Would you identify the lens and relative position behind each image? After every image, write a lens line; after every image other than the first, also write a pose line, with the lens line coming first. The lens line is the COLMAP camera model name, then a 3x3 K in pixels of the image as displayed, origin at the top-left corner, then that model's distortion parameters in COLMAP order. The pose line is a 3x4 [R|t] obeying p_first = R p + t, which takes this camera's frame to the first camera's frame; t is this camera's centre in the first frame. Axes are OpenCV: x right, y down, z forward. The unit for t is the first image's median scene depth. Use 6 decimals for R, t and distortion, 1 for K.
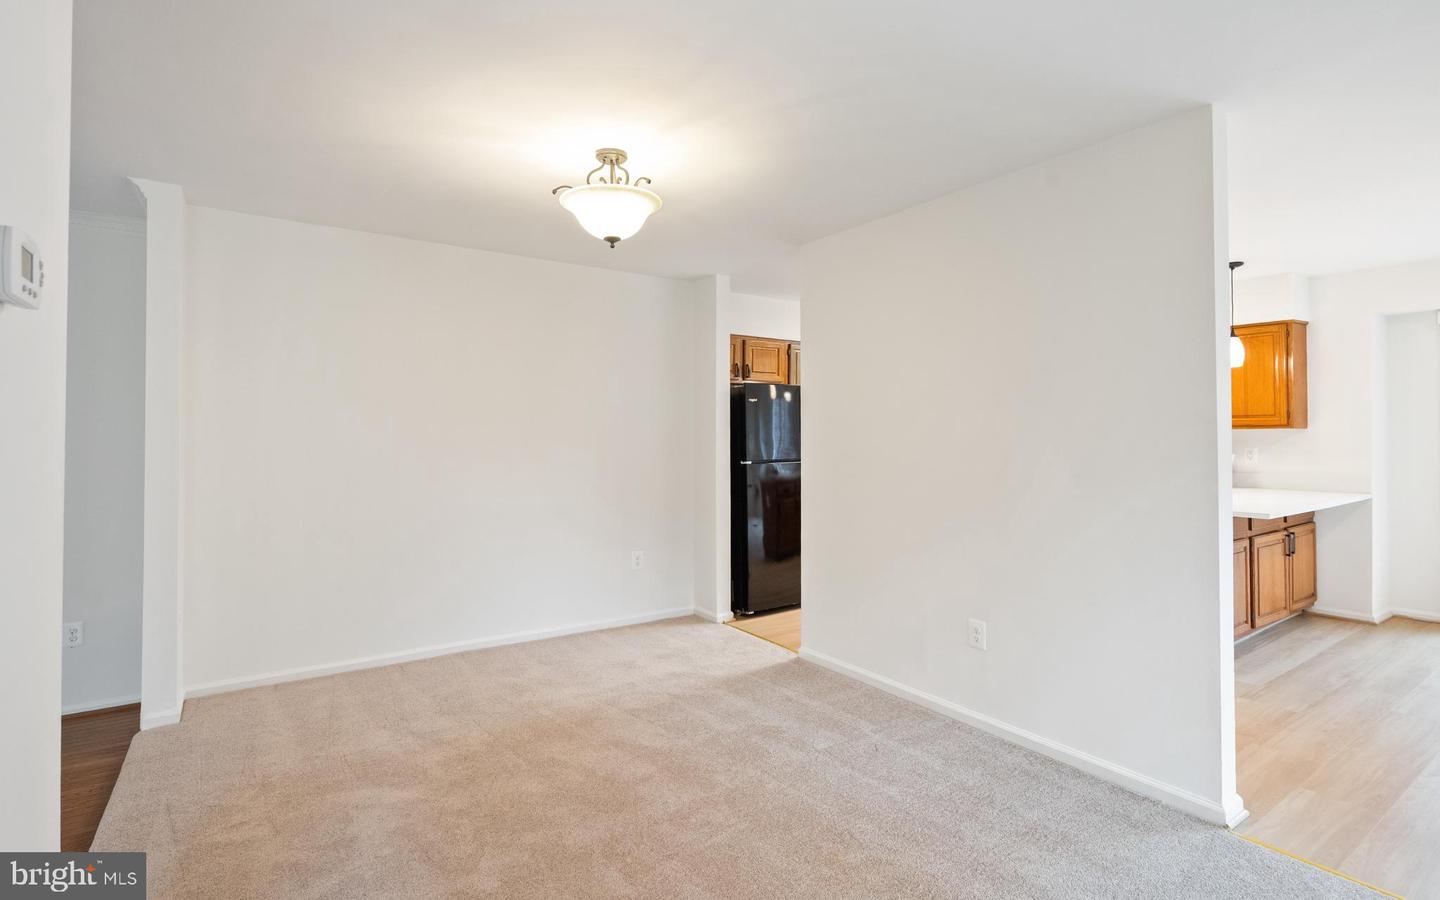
lens RADIAL K [[689.5, 0, 751.3], [0, 689.5, 425.2], [0, 0, 1]] dist [0.000492, -0.000180]
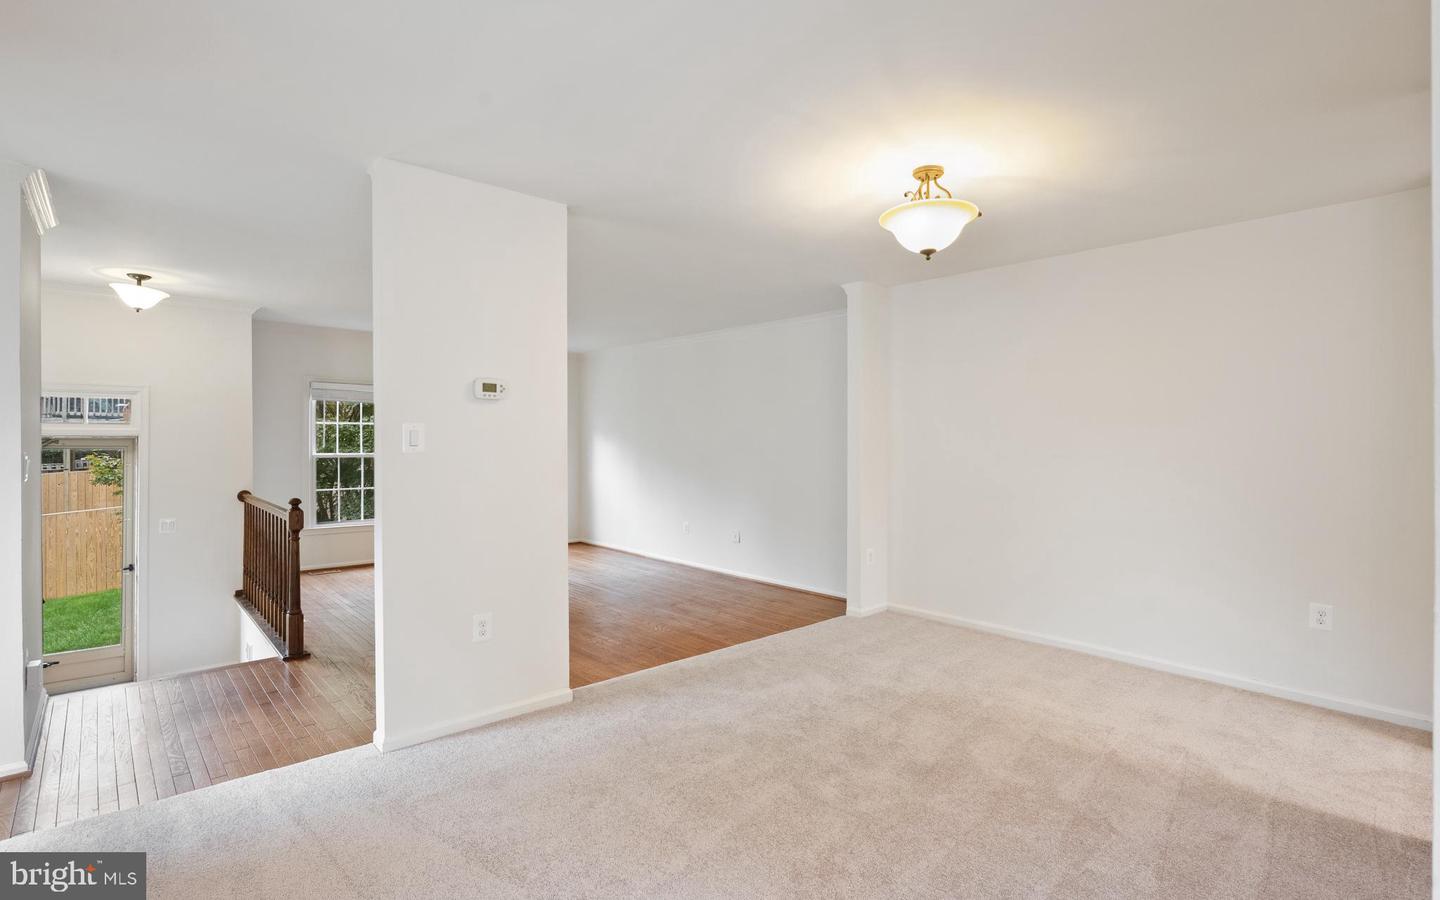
lens RADIAL K [[689.5, 0, 716.7], [0, 689.5, 453.3], [0, 0, 1]] dist [0.000492, -0.000180]
pose [[0.114190, 0.020879, -0.993239, 0.729469], [0.015919, 0.999612, 0.022843, 0.006912], [0.993331, -0.018420, 0.113813, 0.502651]]
